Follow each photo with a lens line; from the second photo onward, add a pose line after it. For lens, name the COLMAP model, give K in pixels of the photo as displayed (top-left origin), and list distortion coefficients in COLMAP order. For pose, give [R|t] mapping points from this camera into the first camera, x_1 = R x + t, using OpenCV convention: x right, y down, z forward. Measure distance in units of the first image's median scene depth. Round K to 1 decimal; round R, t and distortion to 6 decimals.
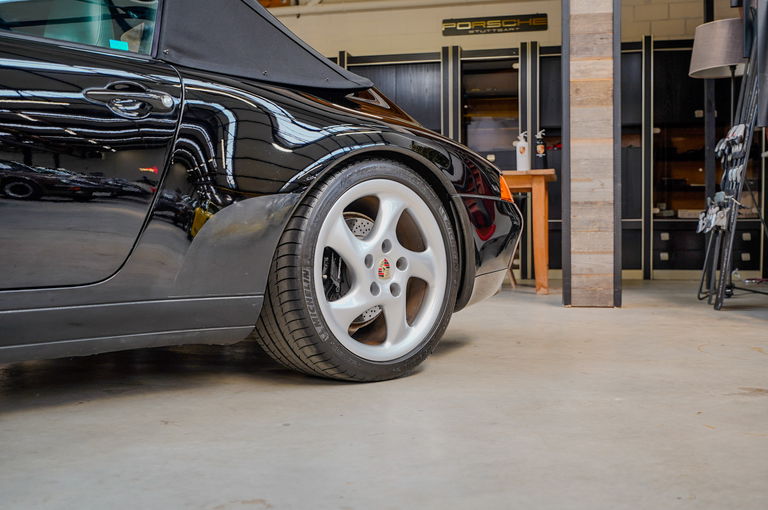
lens RADIAL K [[900.6, 0, 384.0], [0, 900.6, 255.0], [0, 0, 1]] dist [-0.017072, 0.012860]
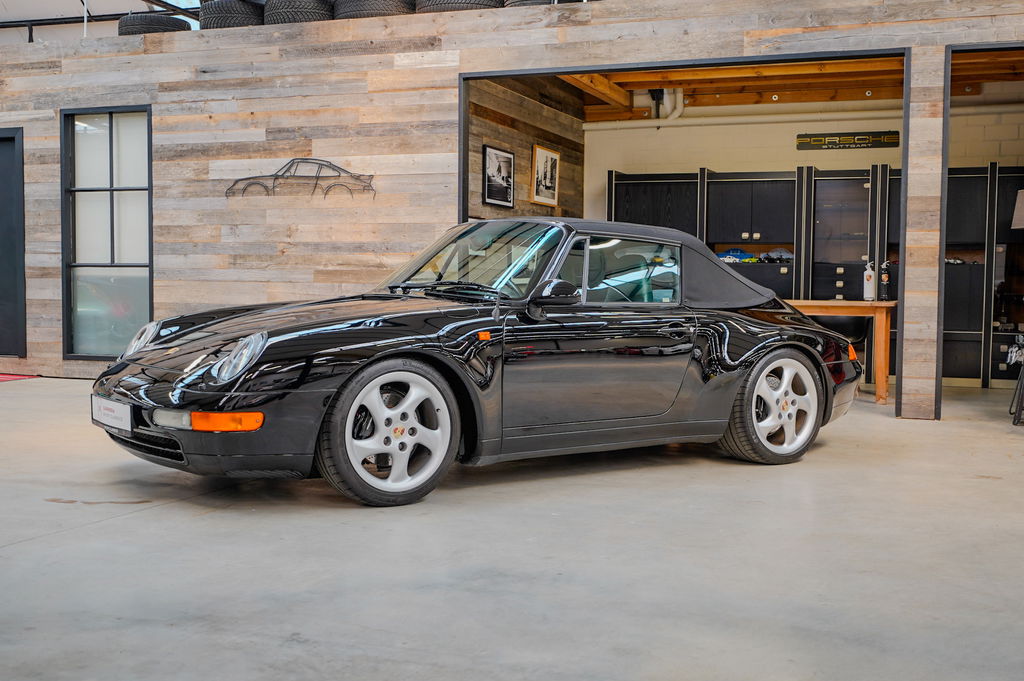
lens RADIAL K [[1200.9, 0, 512.0], [0, 1200.9, 340.5], [0, 0, 1]] dist [-0.017072, 0.012860]
pose [[0.989627, 0.025171, -0.141437, -0.113148], [-0.021437, 0.999382, 0.027859, -0.094413], [0.142051, -0.024538, 0.989555, -0.831787]]
